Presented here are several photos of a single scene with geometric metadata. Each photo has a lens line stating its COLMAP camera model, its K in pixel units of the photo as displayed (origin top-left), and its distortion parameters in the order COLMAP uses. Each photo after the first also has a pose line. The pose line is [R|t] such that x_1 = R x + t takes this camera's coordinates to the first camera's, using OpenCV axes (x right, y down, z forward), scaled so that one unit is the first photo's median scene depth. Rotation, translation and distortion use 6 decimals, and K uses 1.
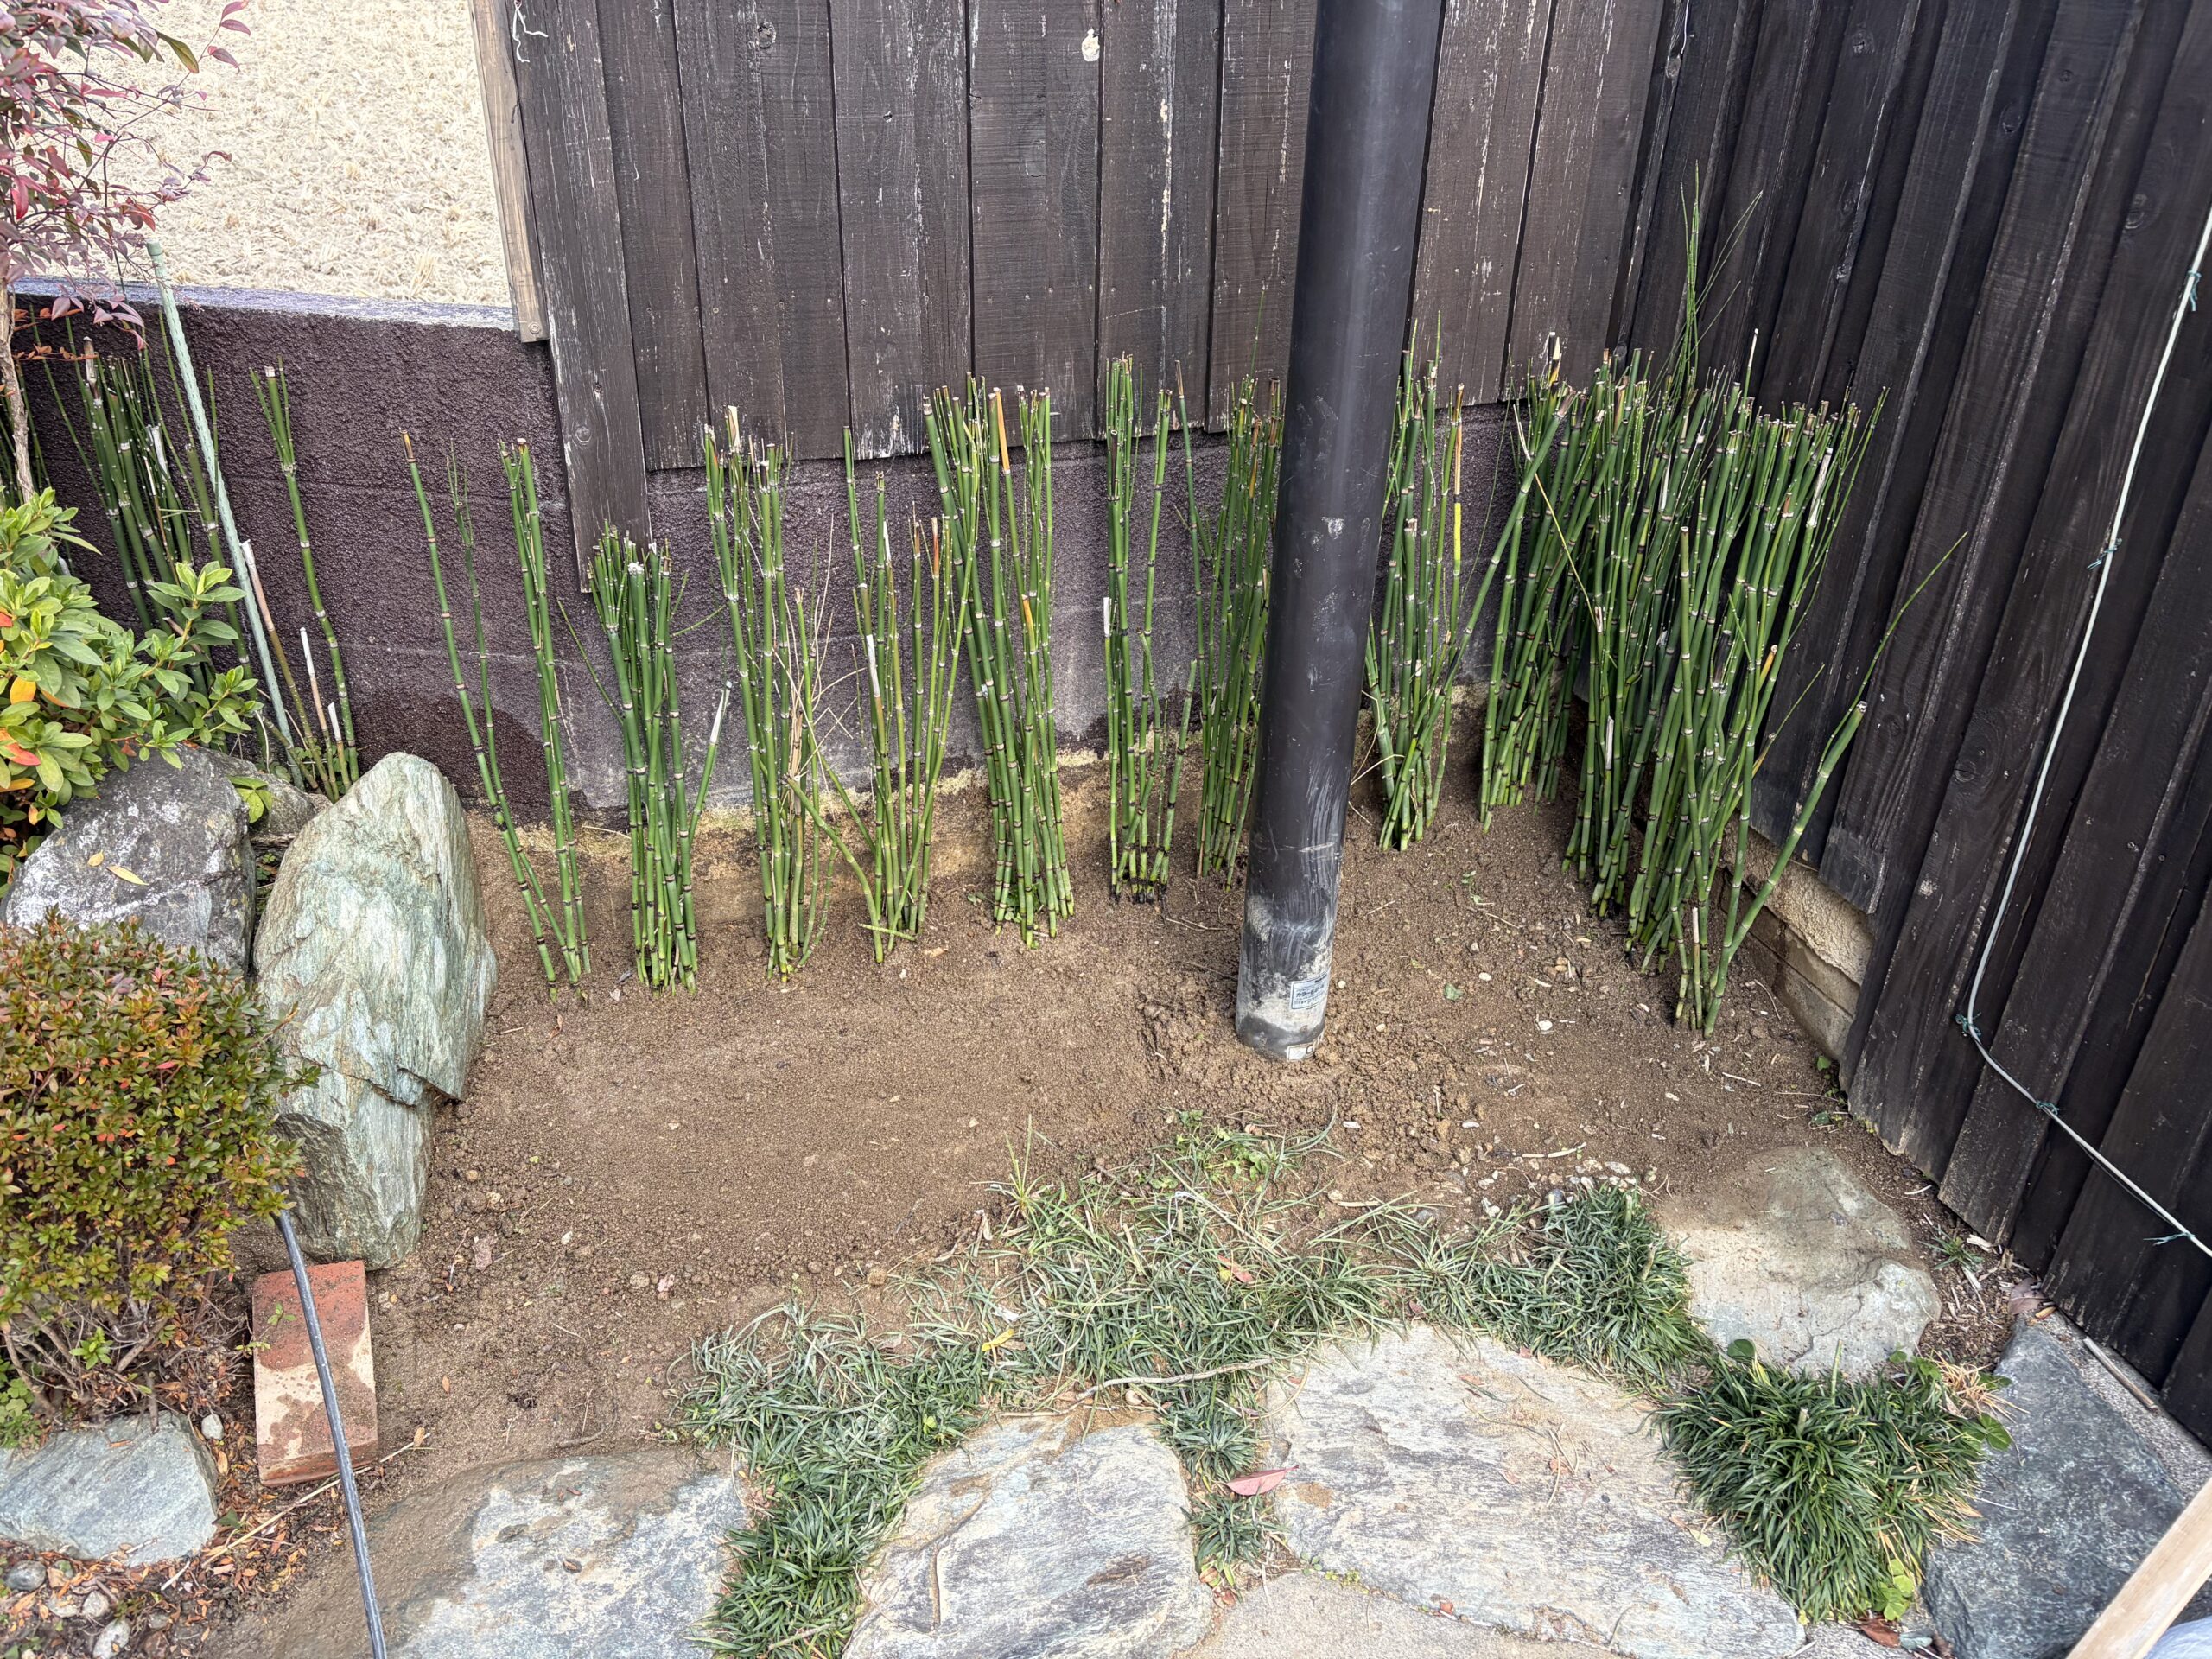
lens RADIAL K [[1646.6, 0, 1095.9], [0, 1646.6, 832.4], [0, 0, 1]] dist [0.035624, -0.040282]
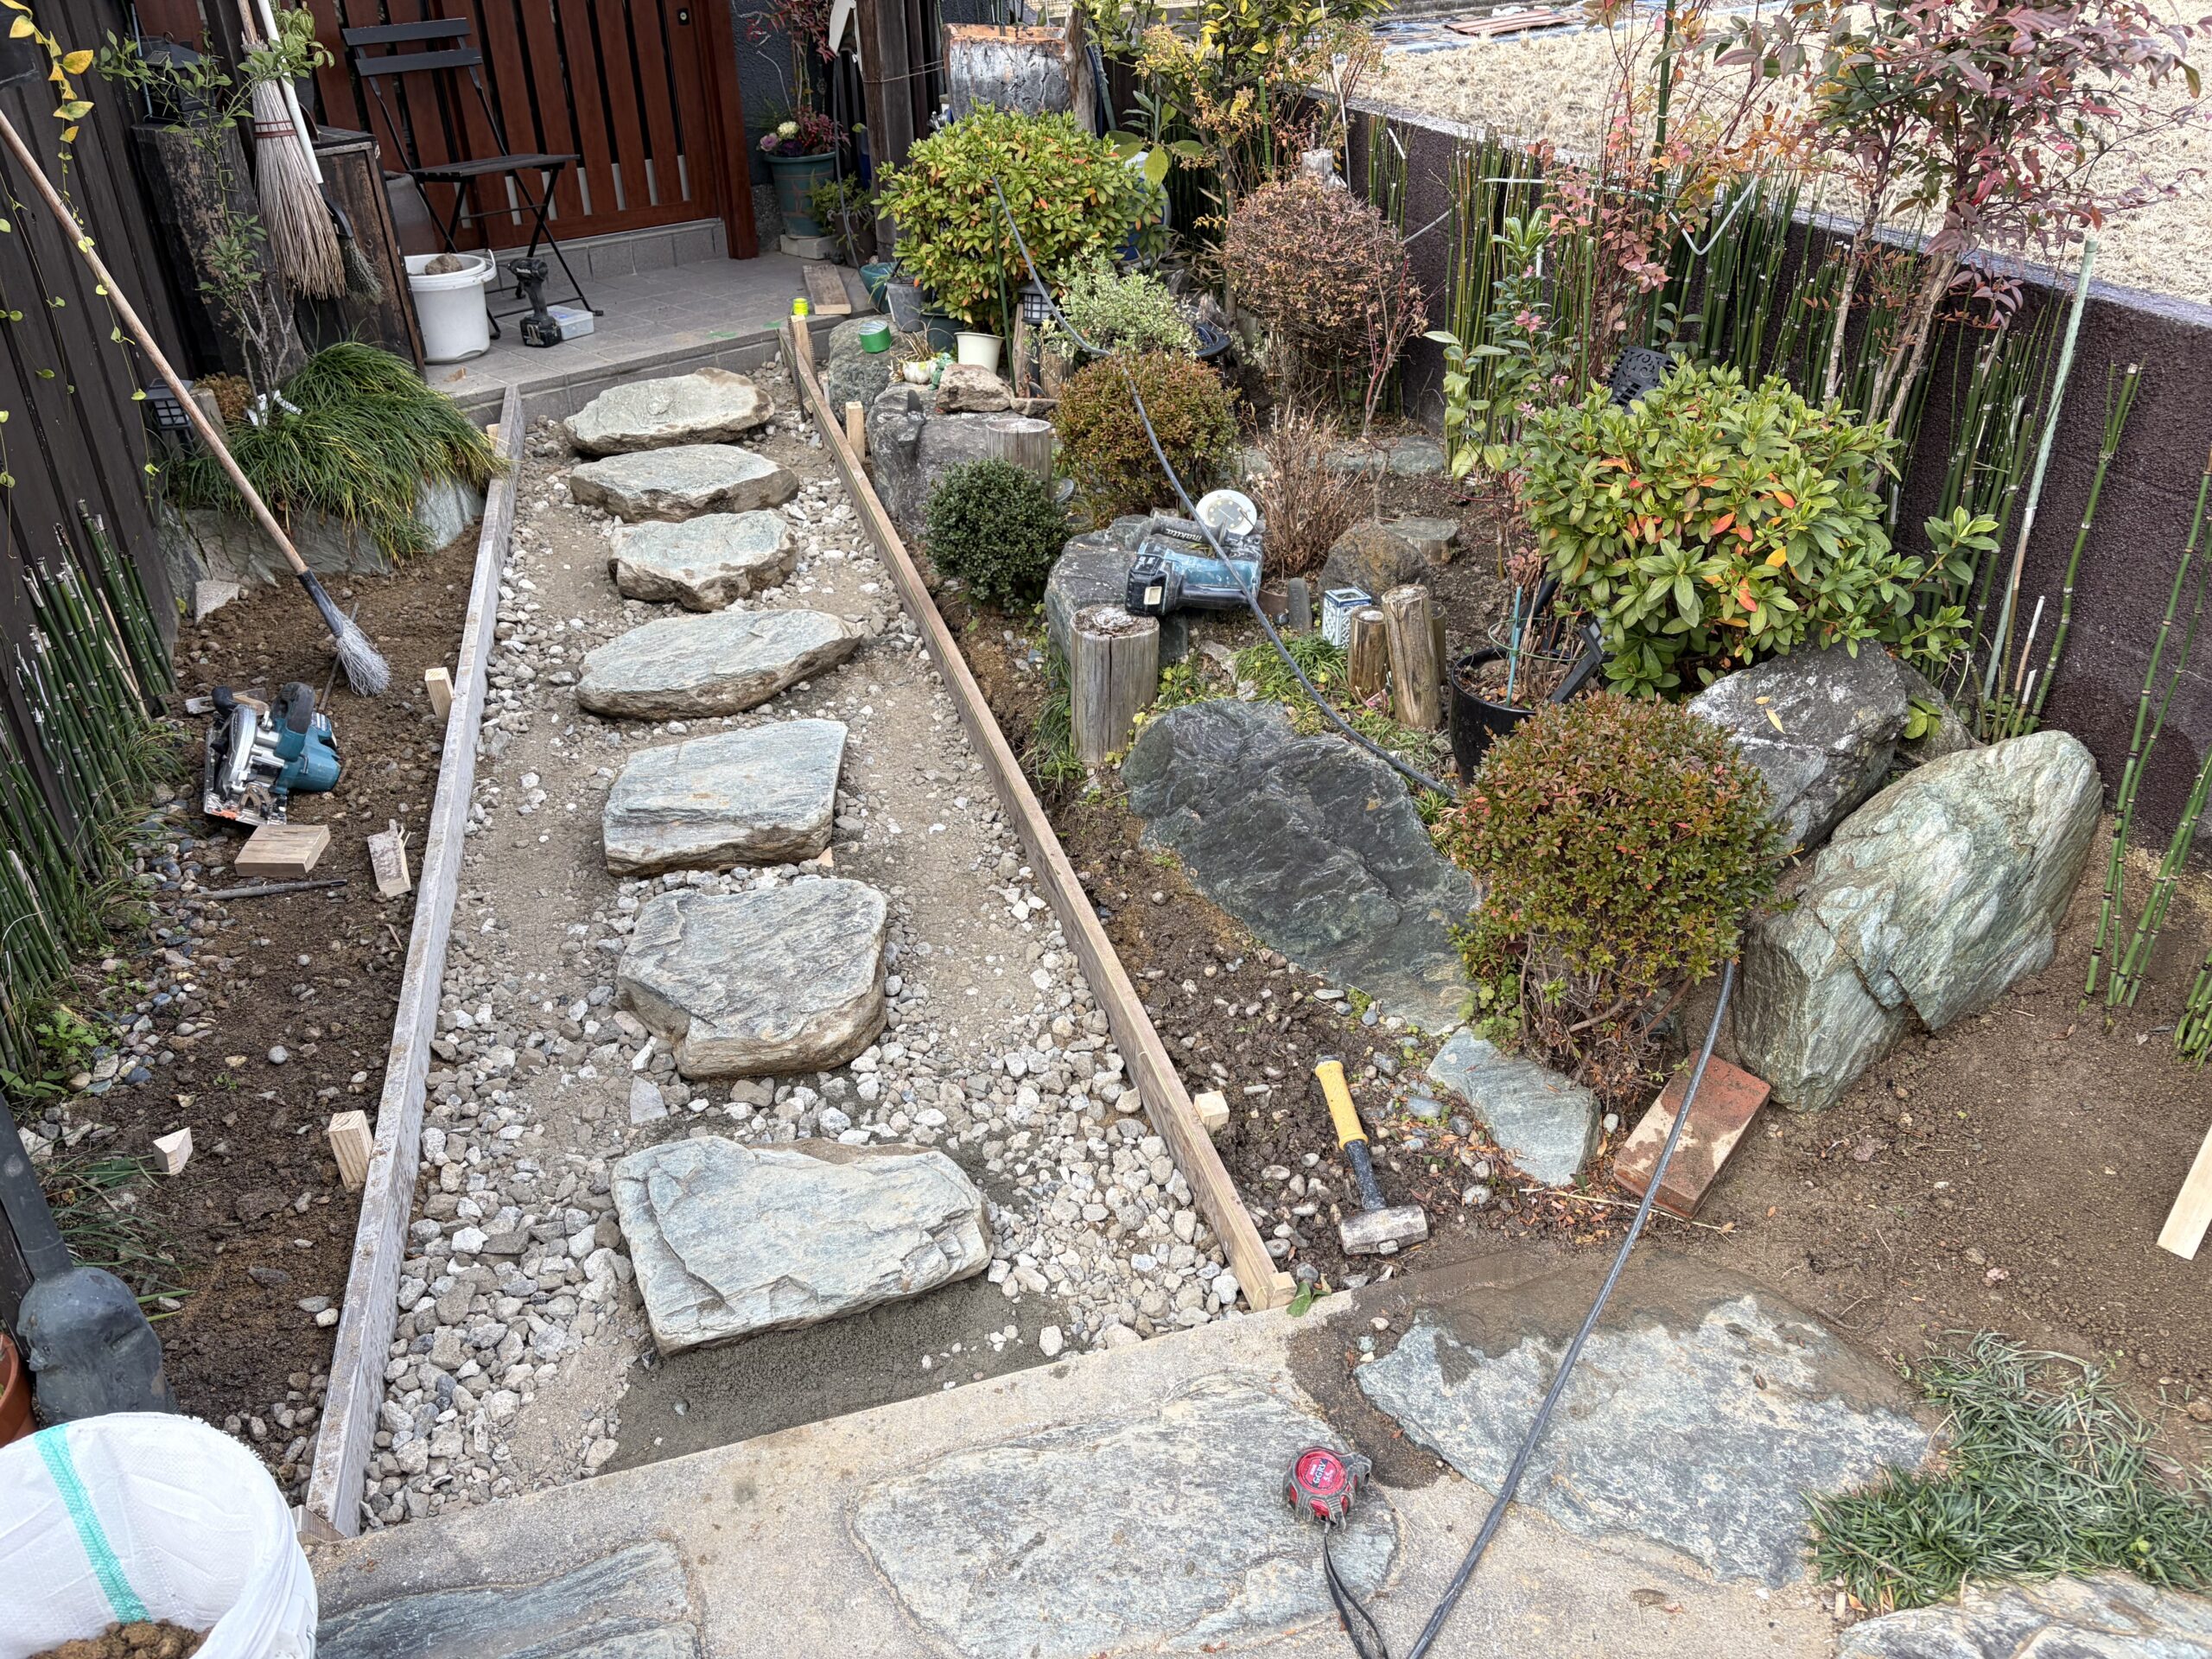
lens RADIAL K [[1646.6, 0, 1096.1], [0, 1646.6, 823.7], [0, 0, 1]] dist [0.035624, -0.040282]
pose [[0.445223, 0.406788, -0.797684, 0.207121], [-0.408827, 0.884924, 0.223092, 0.024078], [0.796641, 0.226789, 0.560294, -0.091738]]
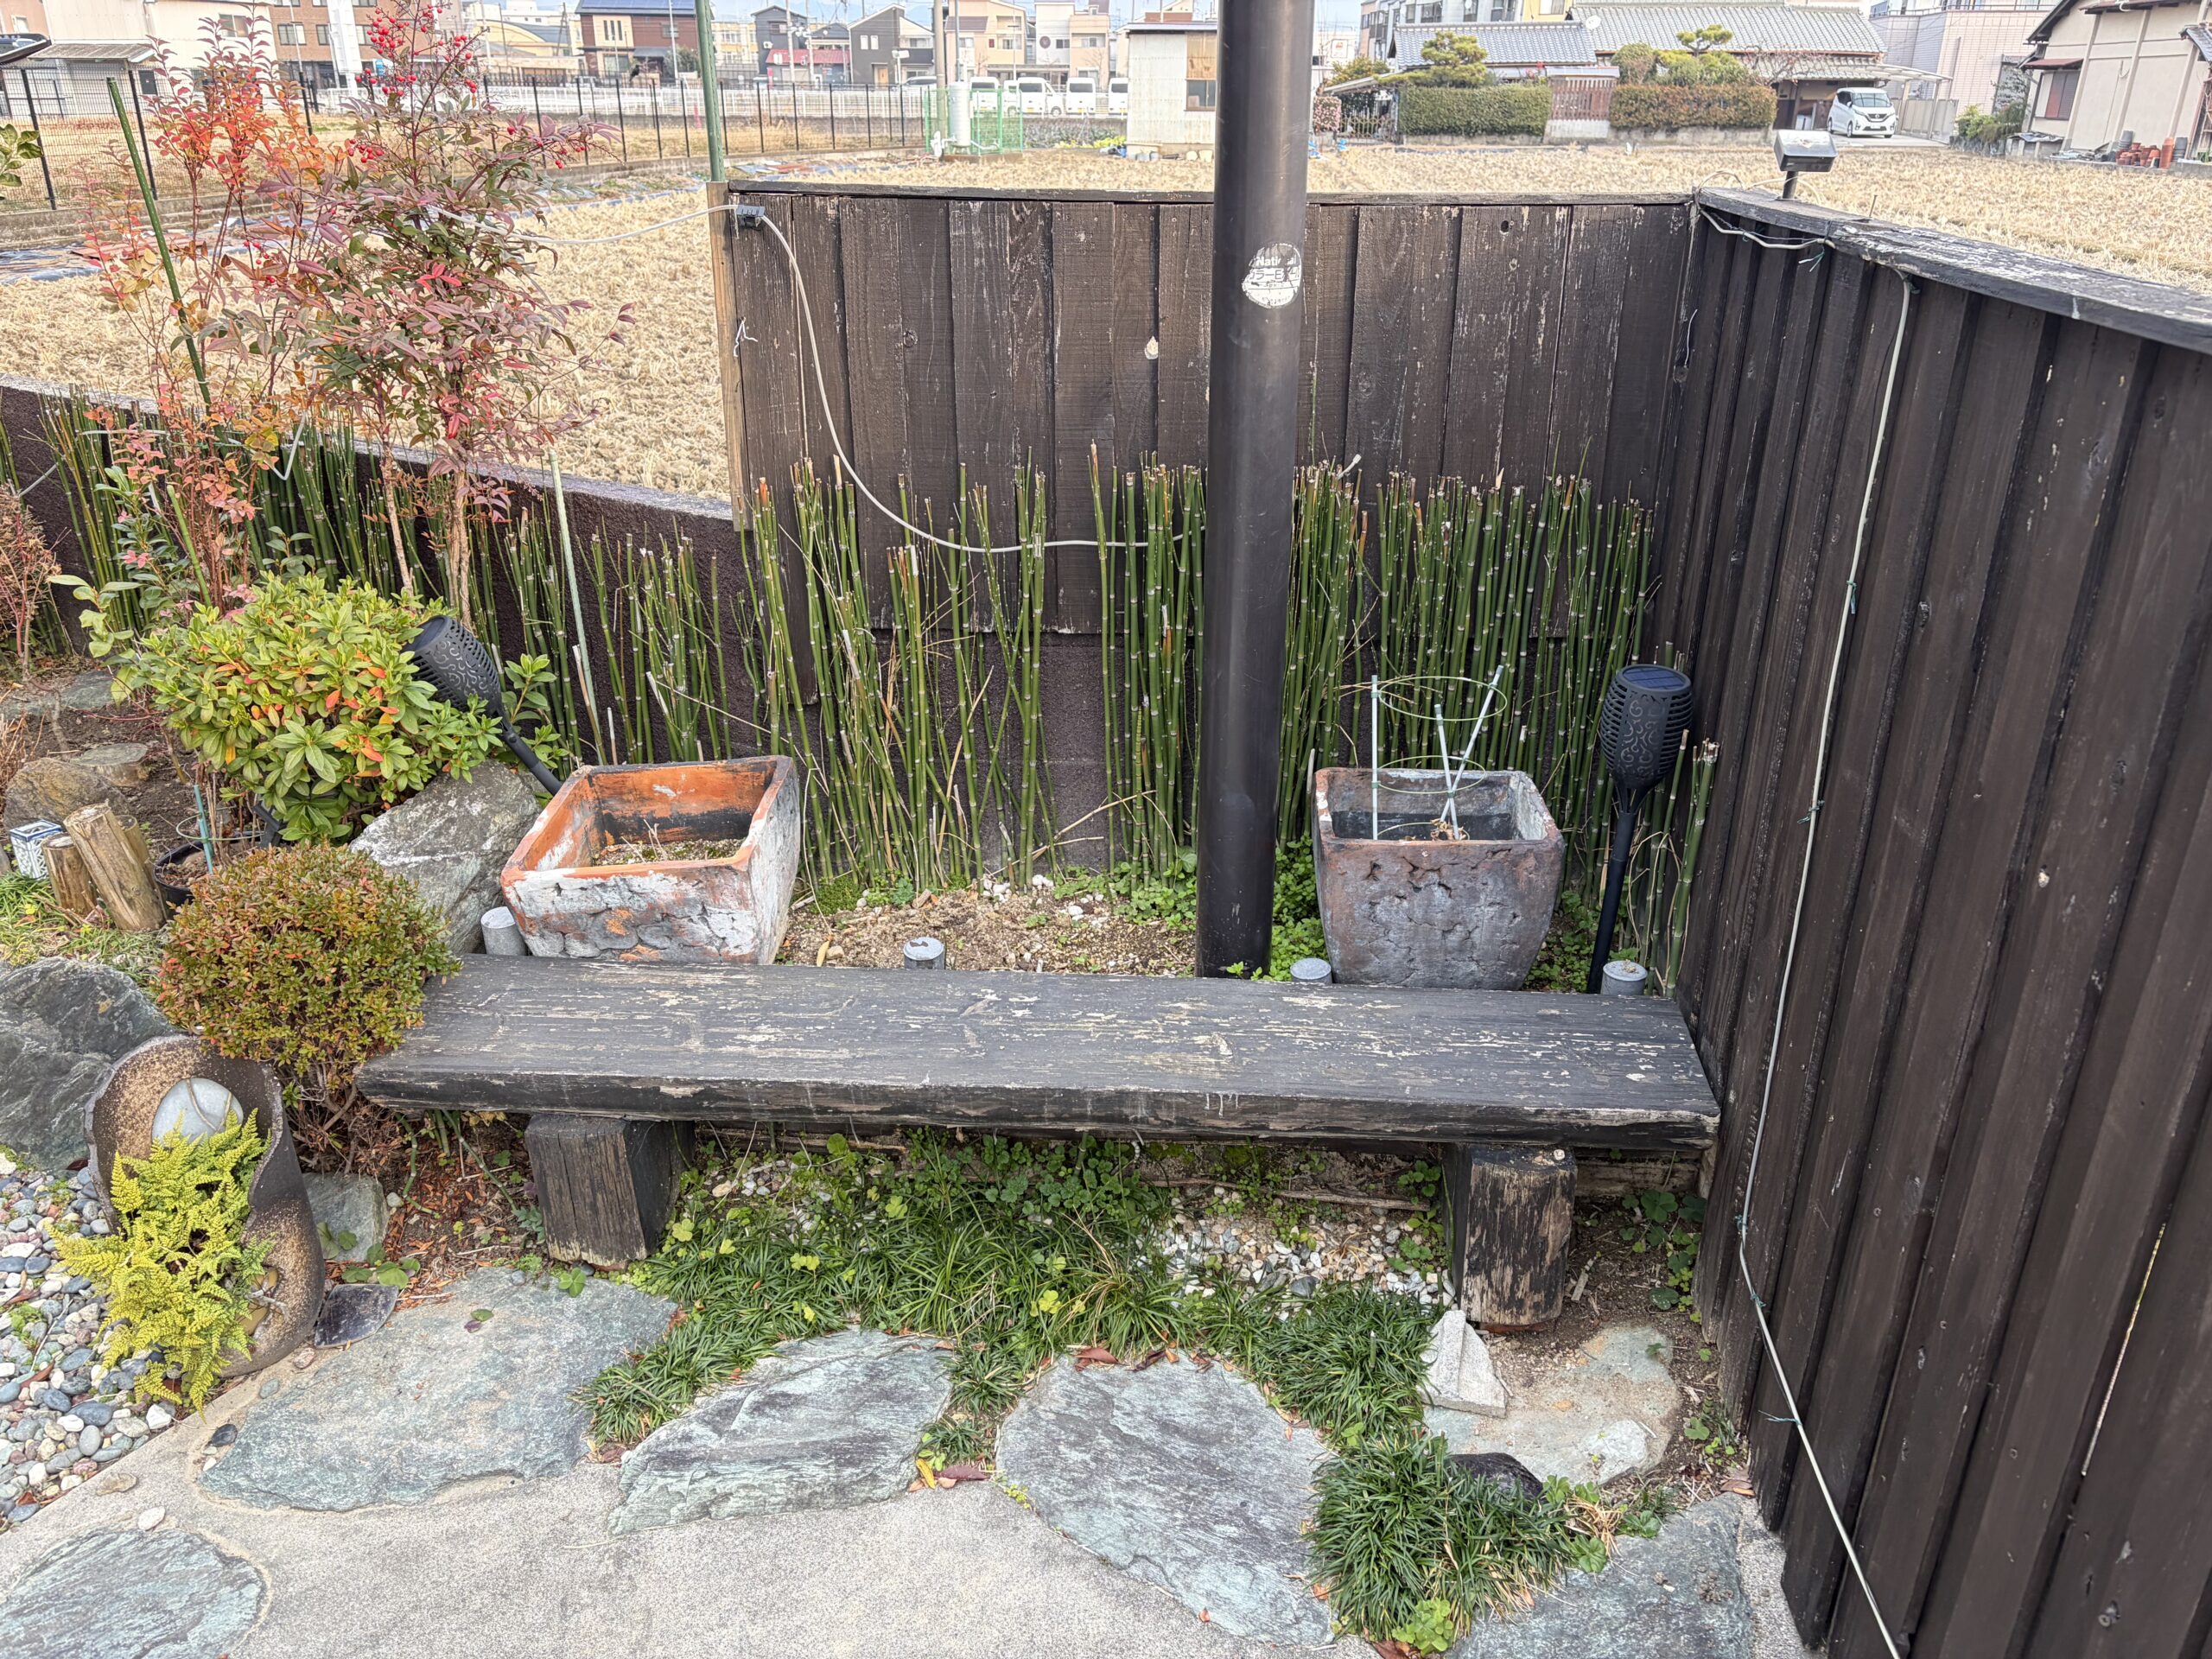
lens RADIAL K [[1646.6, 0, 1096.9], [0, 1646.6, 834.3], [0, 0, 1]] dist [0.035624, -0.040282]
pose [[0.918910, 0.140804, -0.368482, 0.550396], [-0.176404, 0.982196, -0.064594, 0.009170], [0.352826, 0.124358, 0.927388, -0.230246]]
